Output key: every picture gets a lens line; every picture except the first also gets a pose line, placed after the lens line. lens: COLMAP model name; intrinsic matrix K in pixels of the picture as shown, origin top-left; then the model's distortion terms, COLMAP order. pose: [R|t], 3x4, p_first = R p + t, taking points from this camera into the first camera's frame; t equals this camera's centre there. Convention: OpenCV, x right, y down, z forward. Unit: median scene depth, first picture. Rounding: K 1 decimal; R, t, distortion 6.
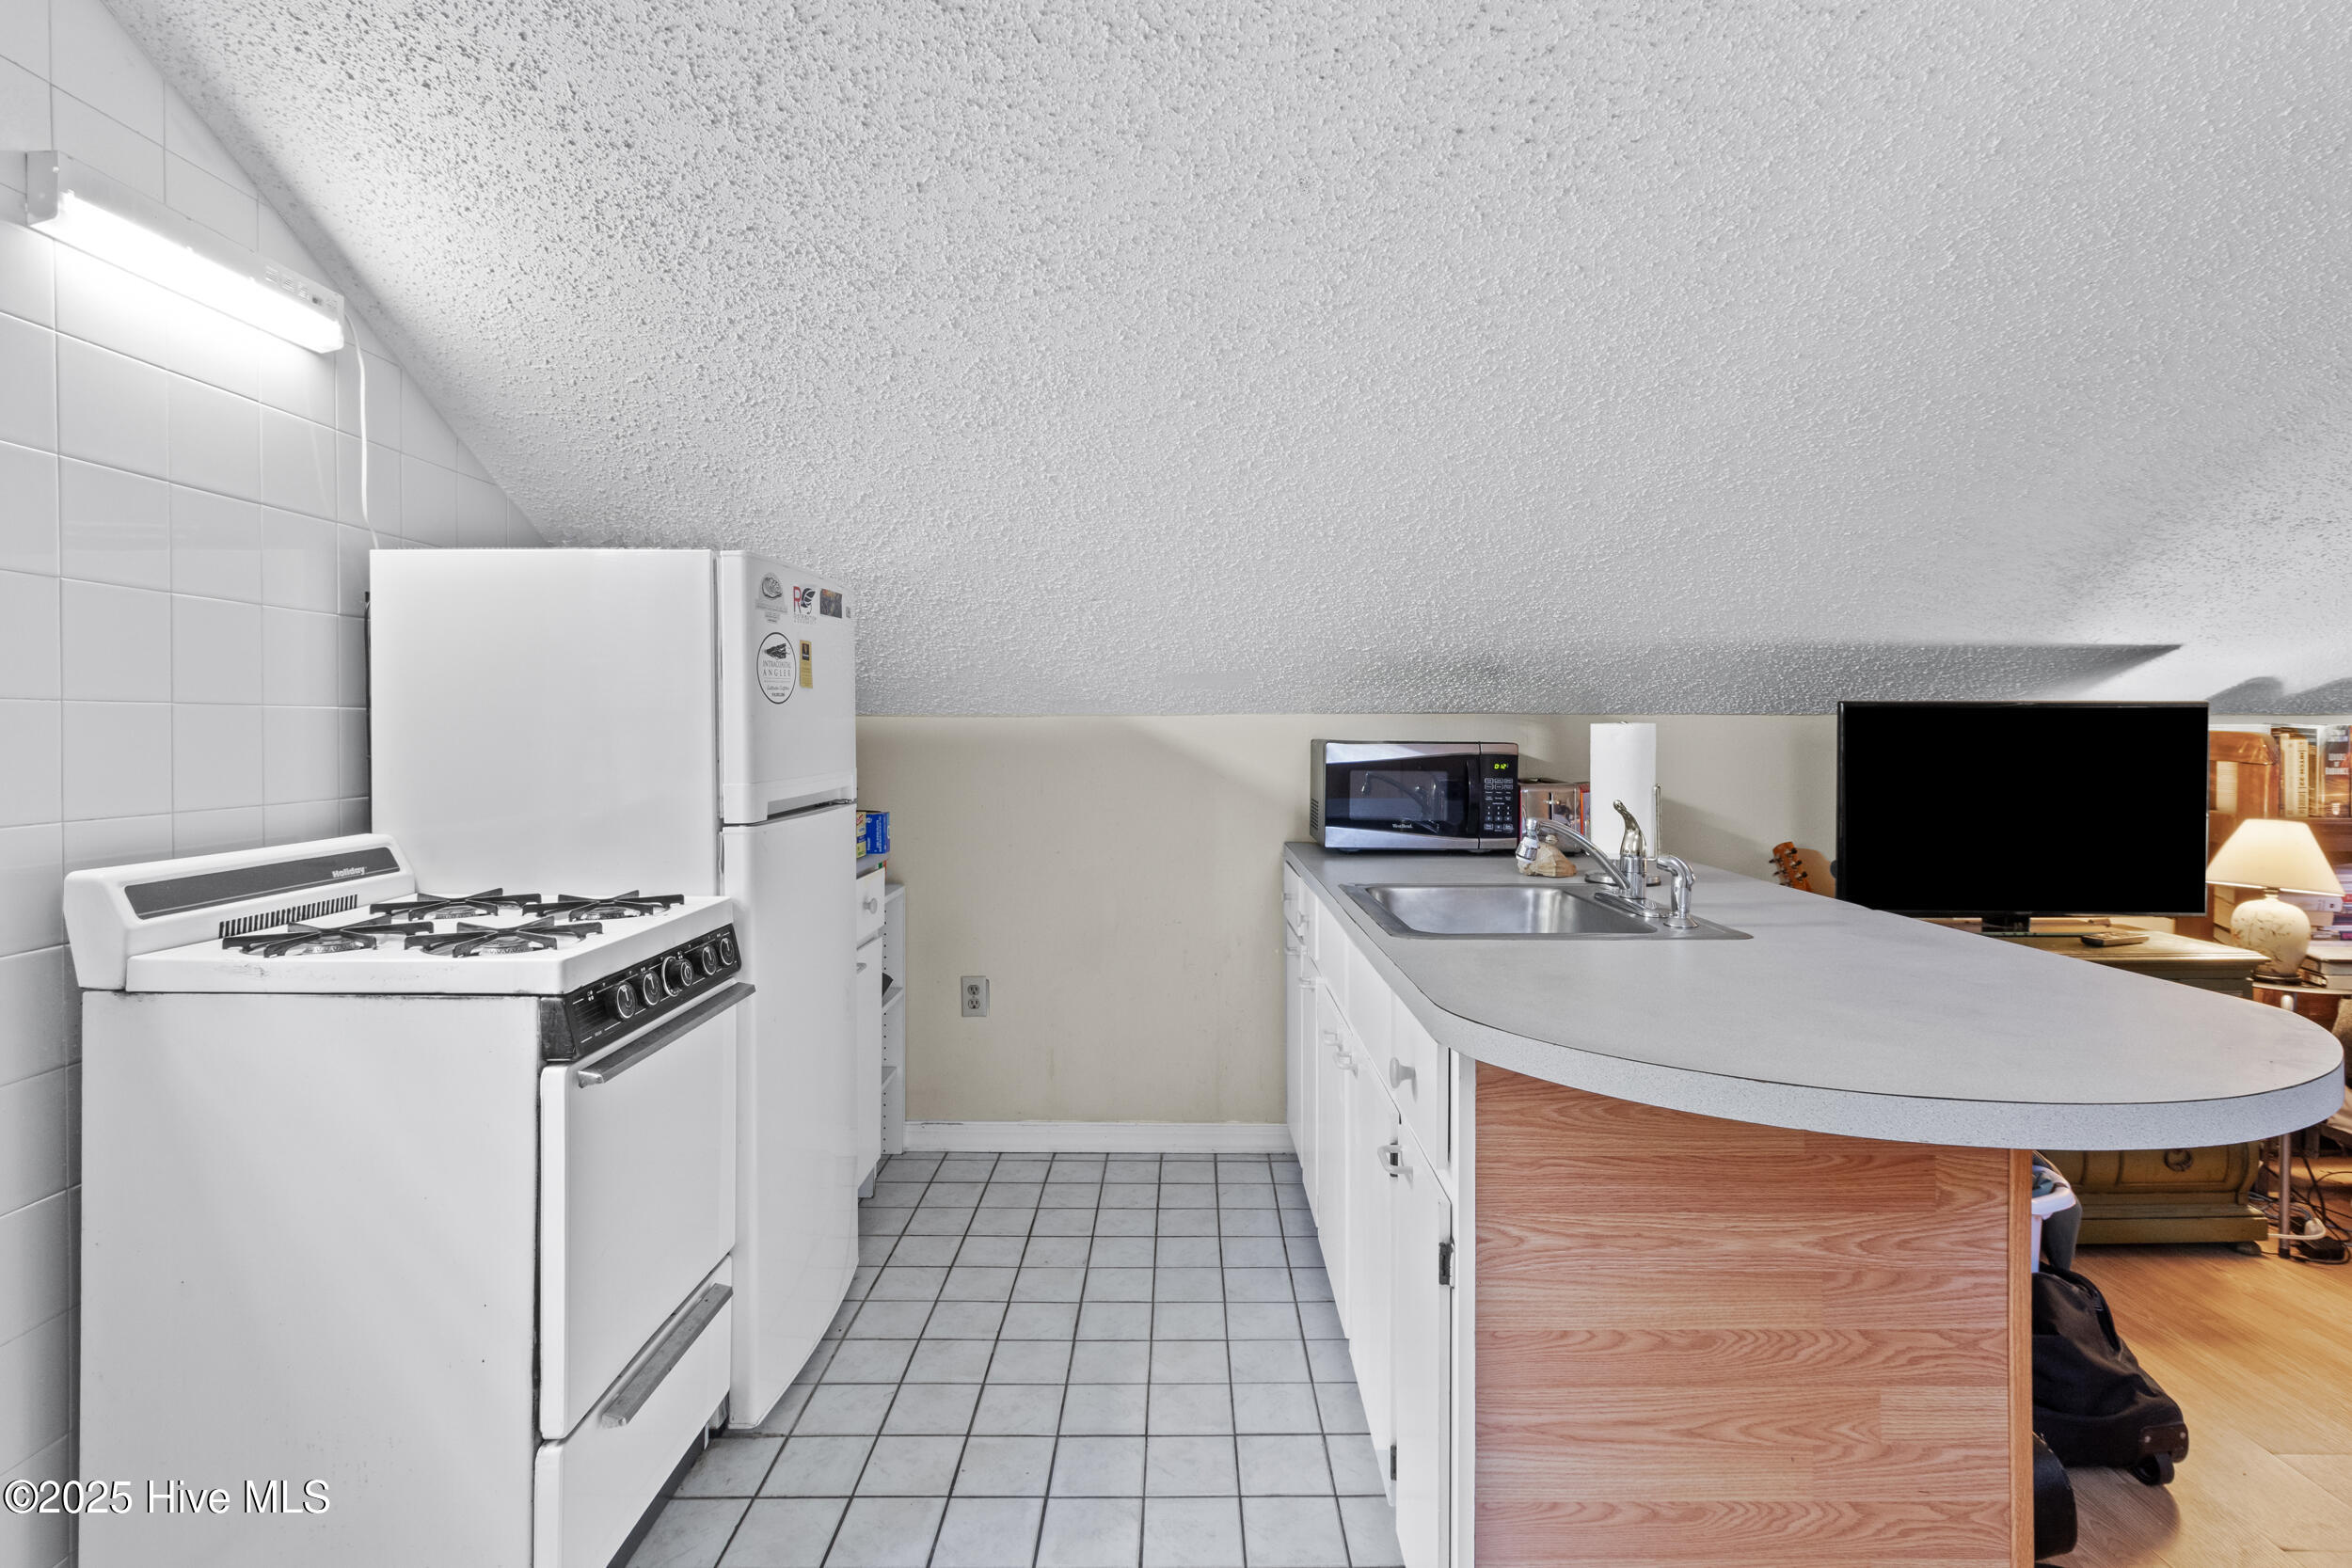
lens RADIAL K [[1120.9, 0, 1200.7], [0, 1120.9, 736.4], [0, 0, 1]] dist [0.002974, -0.000748]
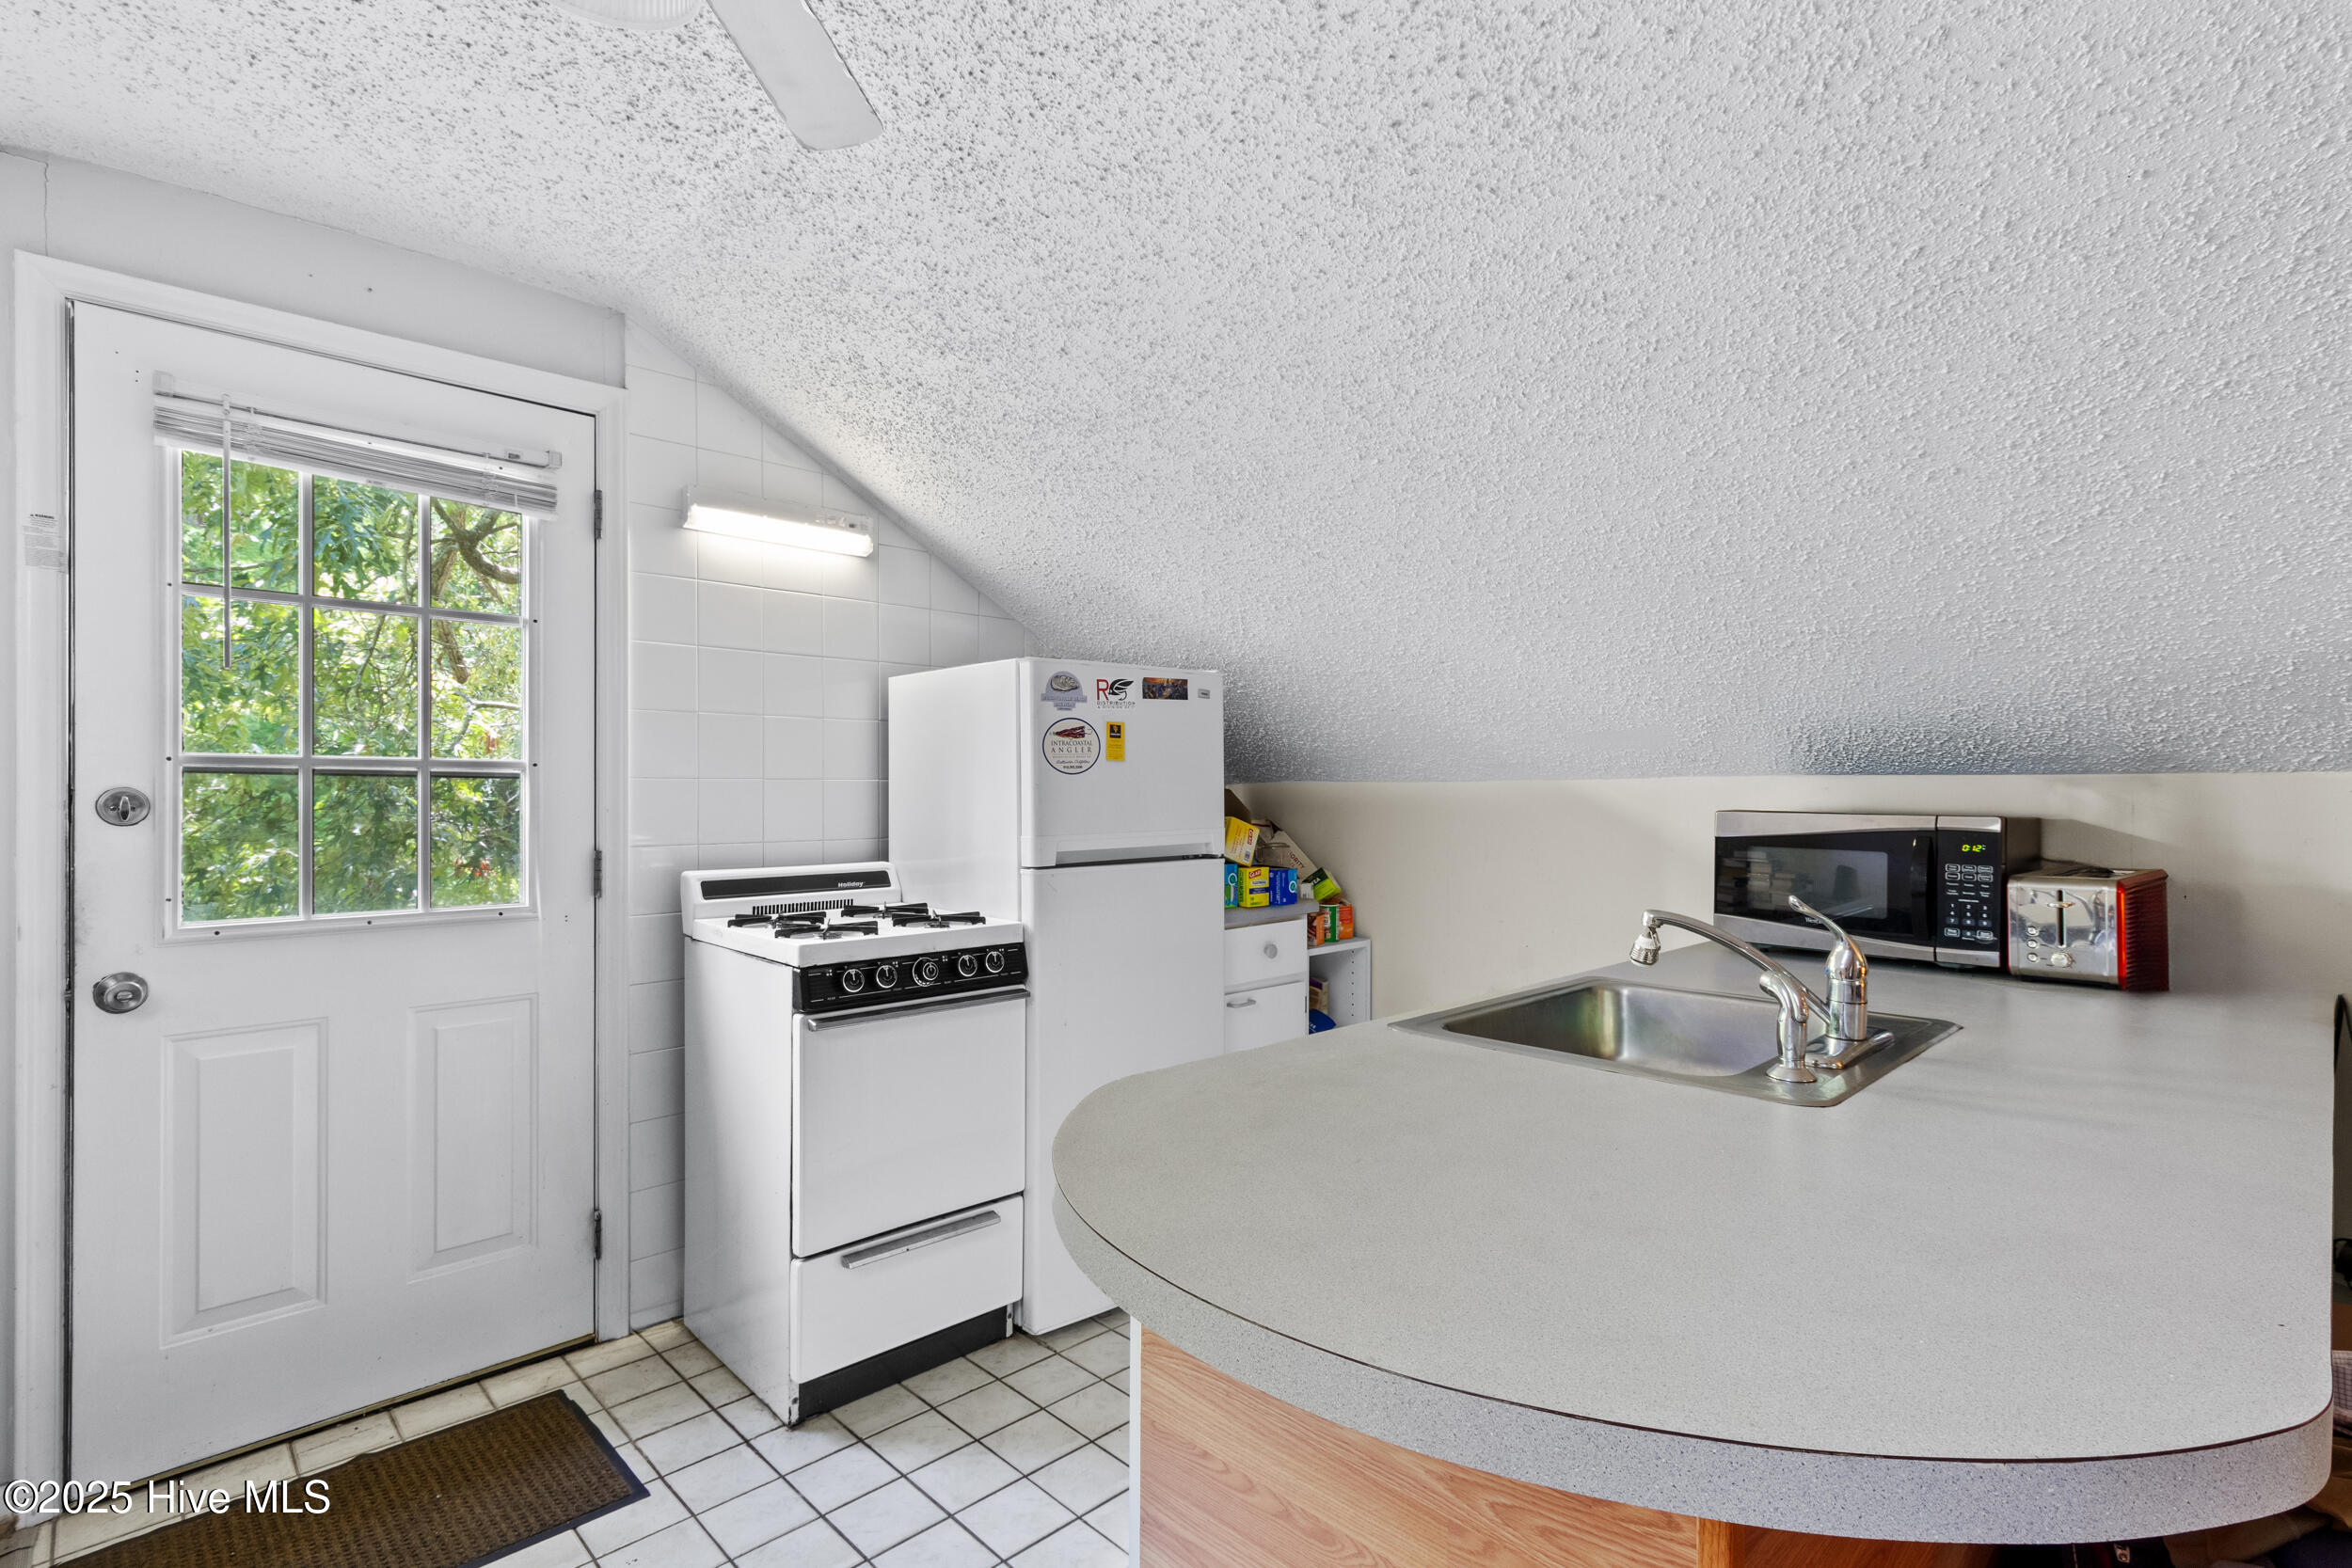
lens RADIAL K [[1118.3, 0, 1181.5], [0, 1118.3, 790.8], [0, 0, 1]] dist [0.002242, 0.000048]
pose [[0.689394, 0.000058, -0.724386, 0.651326], [-0.004454, 0.999981, -0.004158, -0.006022], [0.724373, 0.006093, 0.689382, 0.231887]]
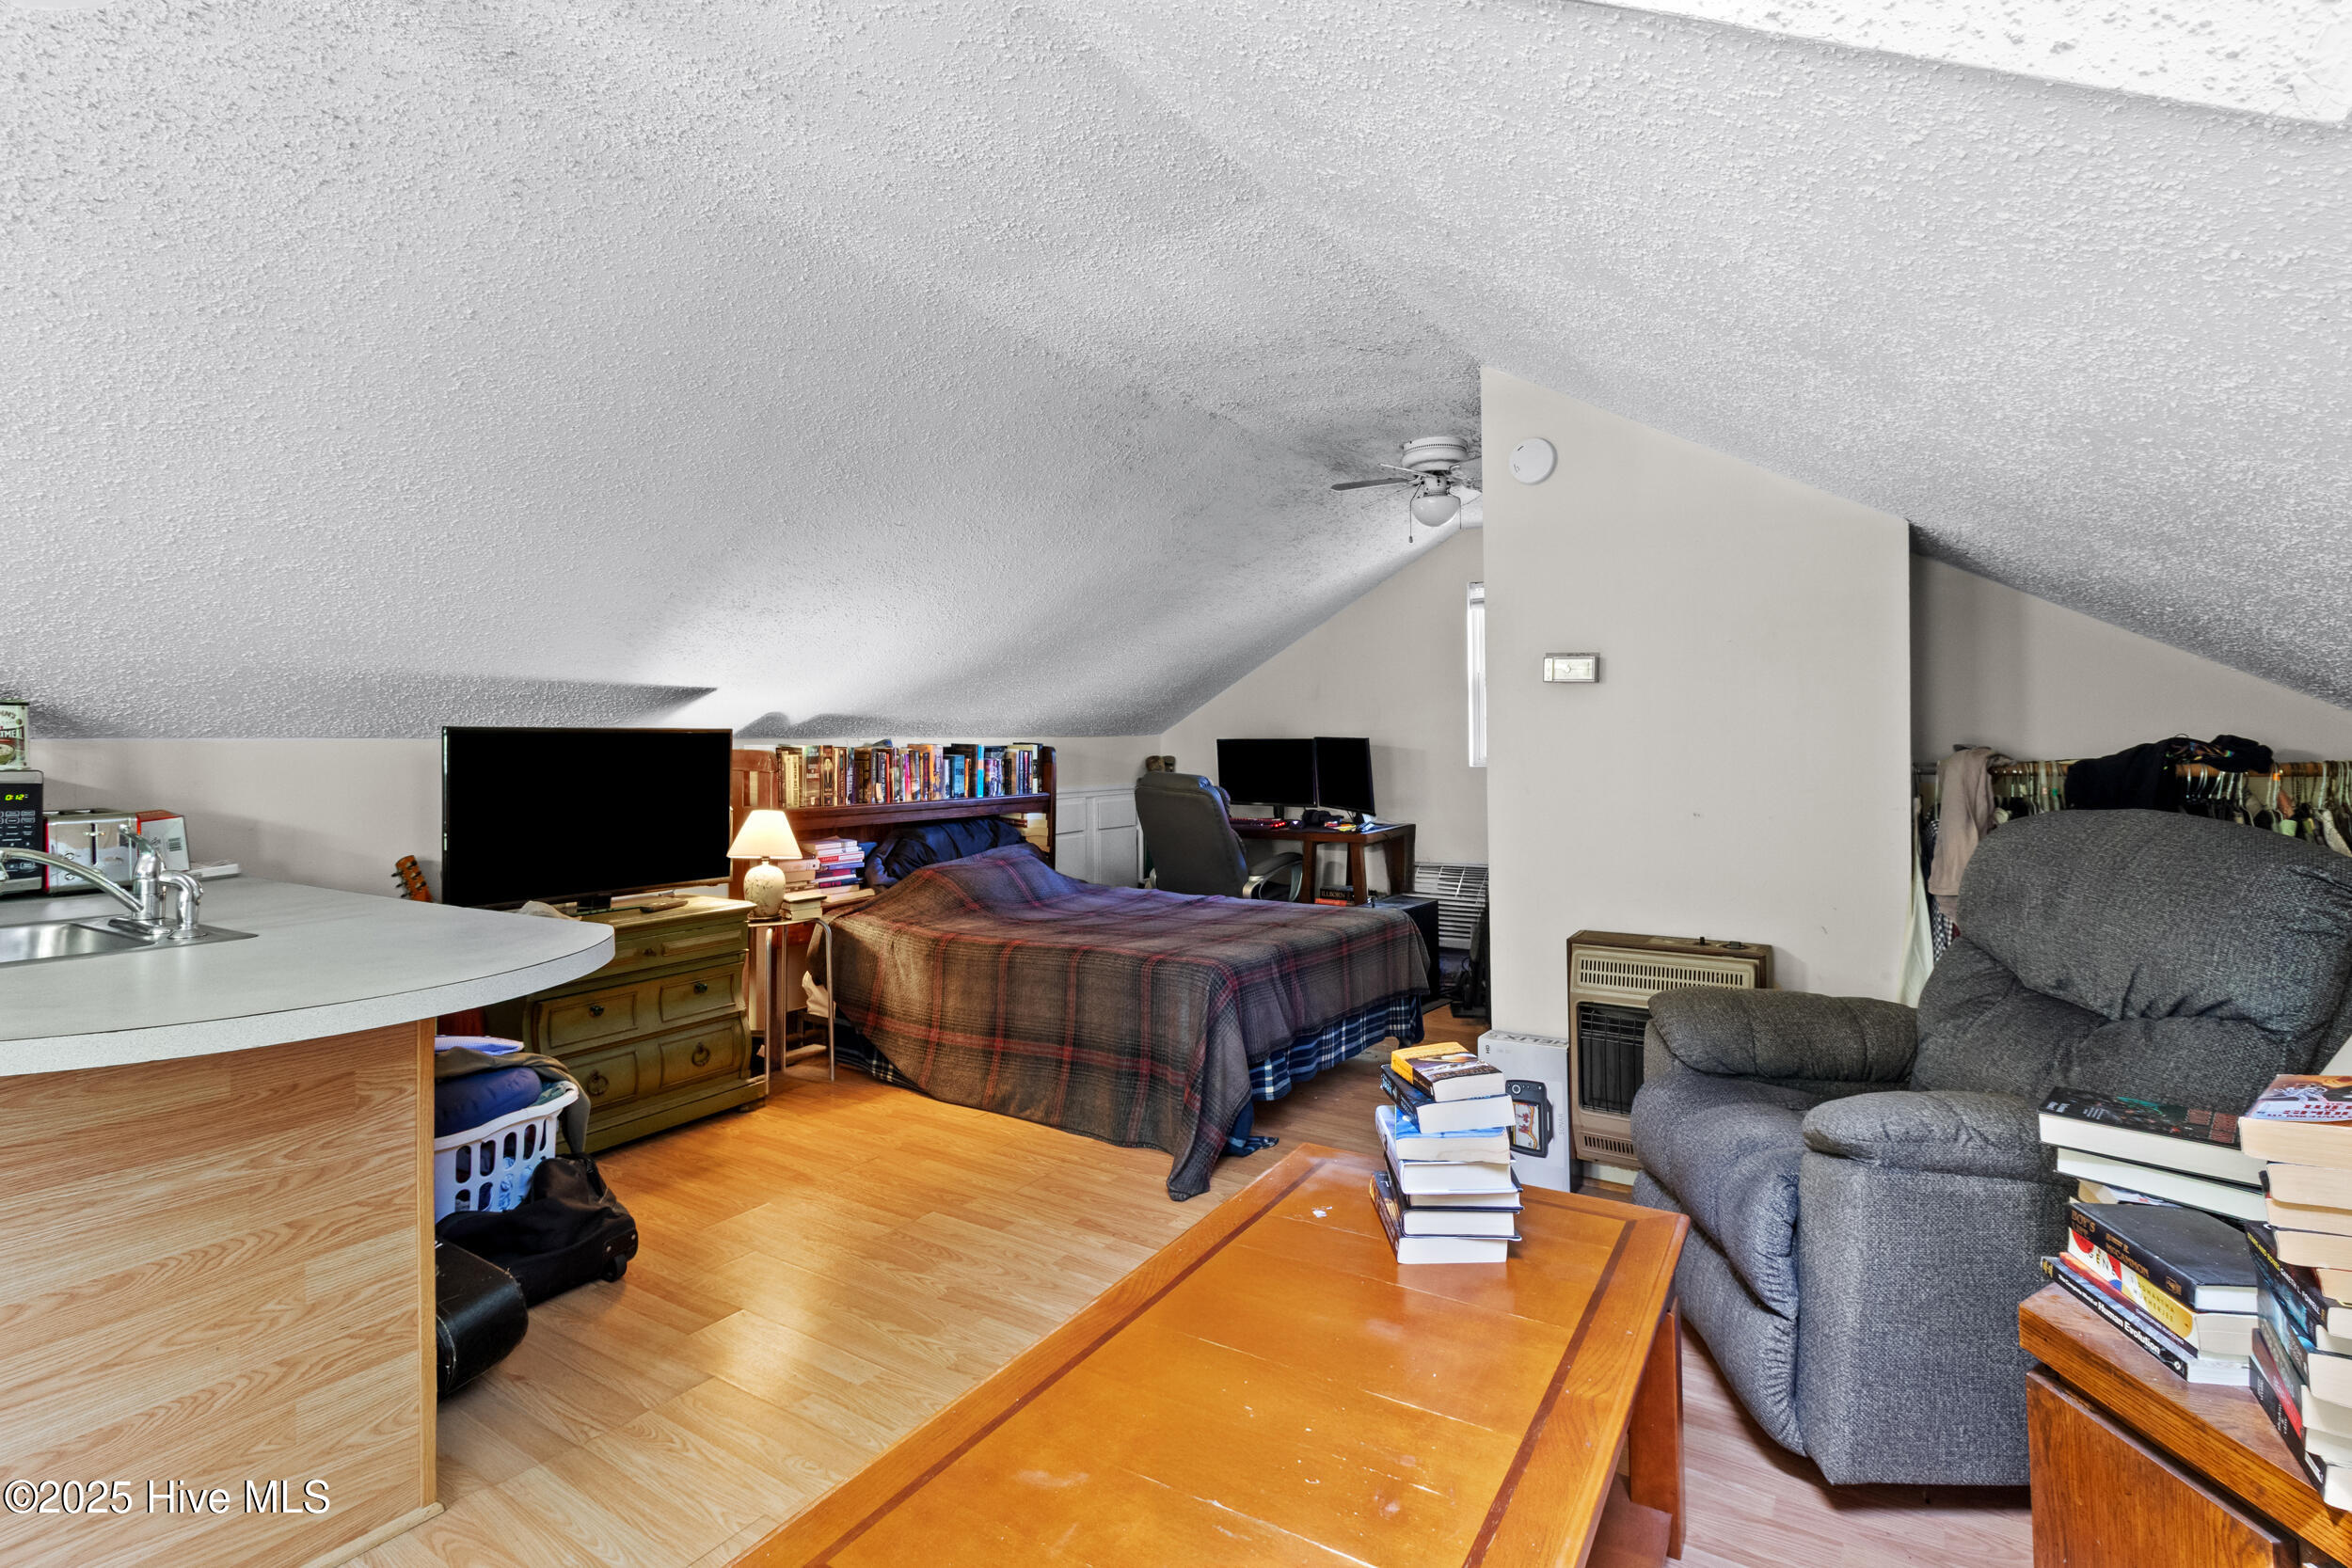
lens RADIAL K [[1120.9, 0, 1200.7], [0, 1120.9, 736.4], [0, 0, 1]] dist [0.002974, -0.000748]
pose [[0.546437, 0.001290, 0.837499, 0.056700], [0.013956, 0.999846, -0.010646, 0.002331], [-0.837384, 0.017506, 0.546334, -0.386106]]
